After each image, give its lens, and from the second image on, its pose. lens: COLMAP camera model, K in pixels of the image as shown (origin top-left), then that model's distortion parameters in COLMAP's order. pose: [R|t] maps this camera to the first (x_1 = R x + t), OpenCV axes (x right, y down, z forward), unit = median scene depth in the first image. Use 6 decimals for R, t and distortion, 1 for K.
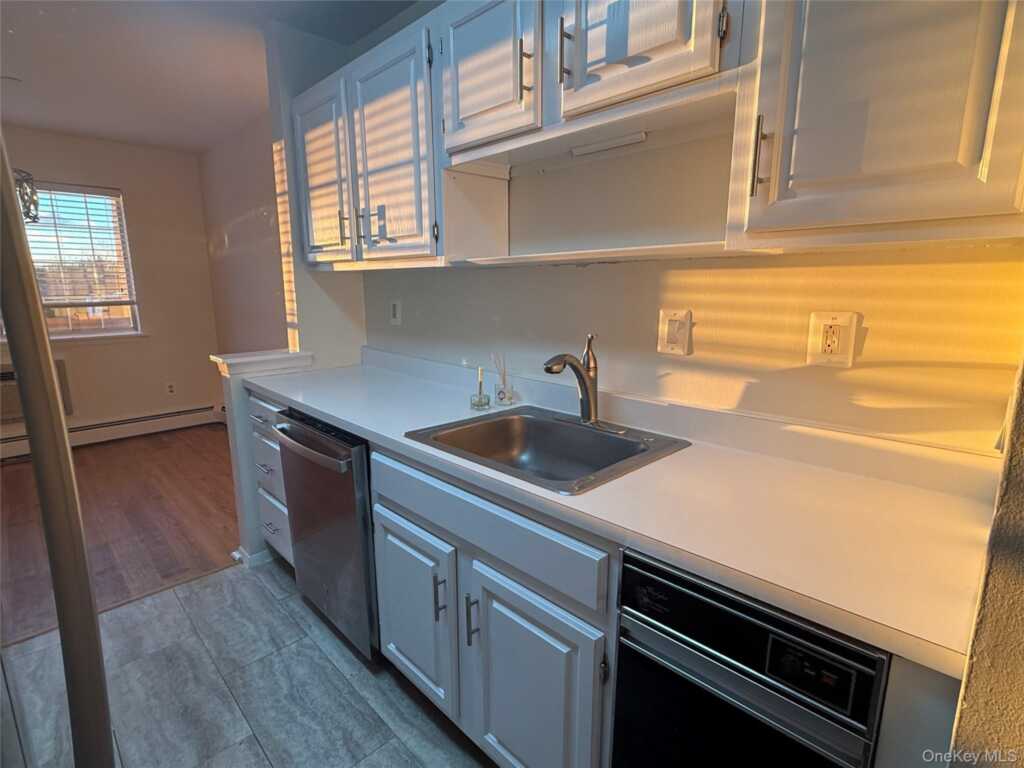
lens RADIAL K [[511.2, 0, 512.0], [0, 511.2, 384.0], [0, 0, 1]] dist [0.004720, 0.000750]
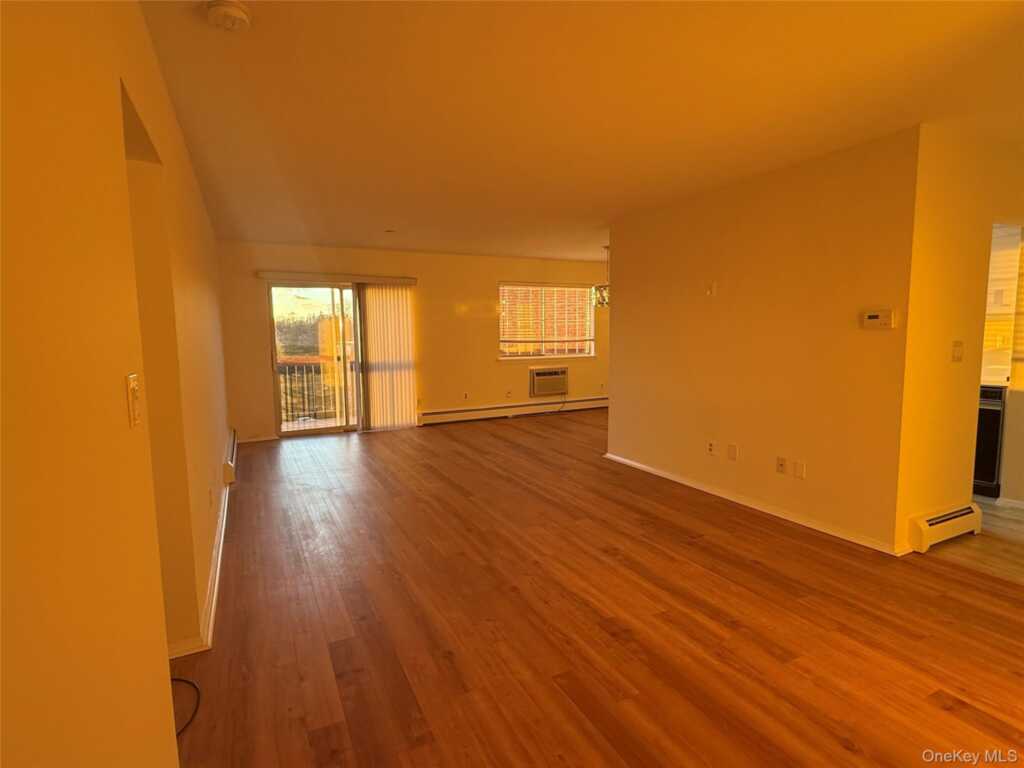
lens RADIAL K [[511.2, 0, 512.0], [0, 511.2, 384.0], [0, 0, 1]] dist [0.004720, 0.000750]
pose [[0.953262, 0.020667, -0.301437, -0.713894], [-0.046217, 0.995891, -0.077874, 0.290882], [0.298589, 0.088166, 0.950301, -1.553098]]
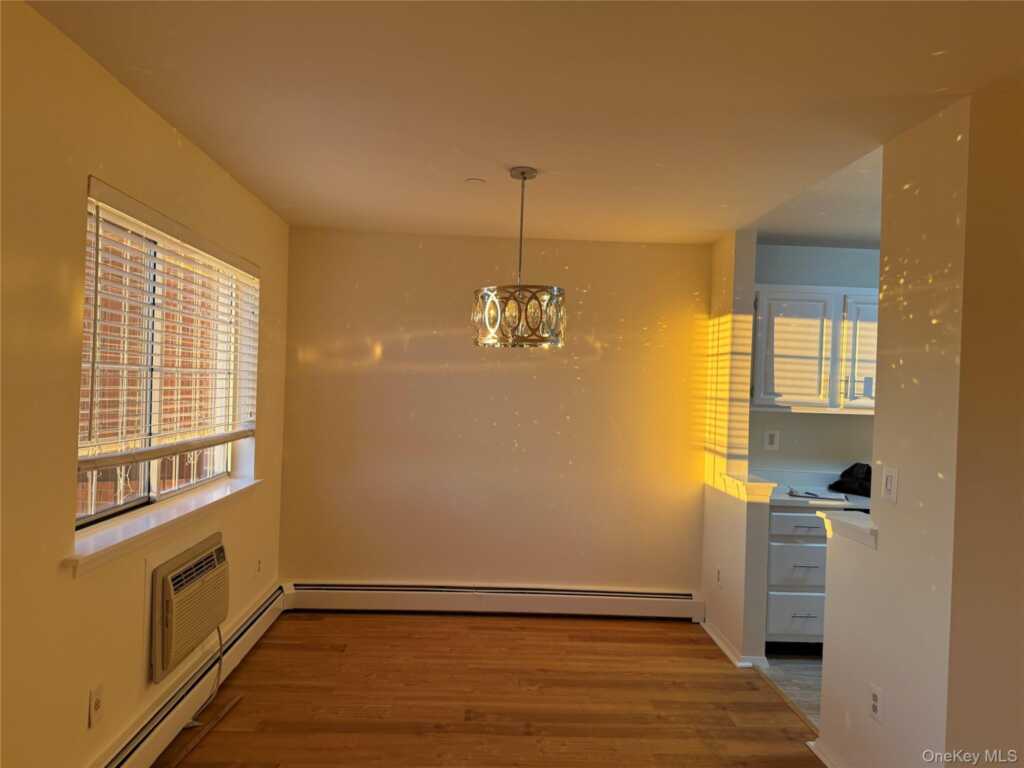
lens RADIAL K [[715.3, 0, 512.0], [0, 715.3, 384.0], [0, 0, 1]] dist [-0.008060, -0.002096]
pose [[0.674583, 0.034203, 0.737406, -1.942496], [0.105567, 0.984189, -0.142223, -0.095184], [-0.730611, 0.173787, 0.660307, 0.229056]]
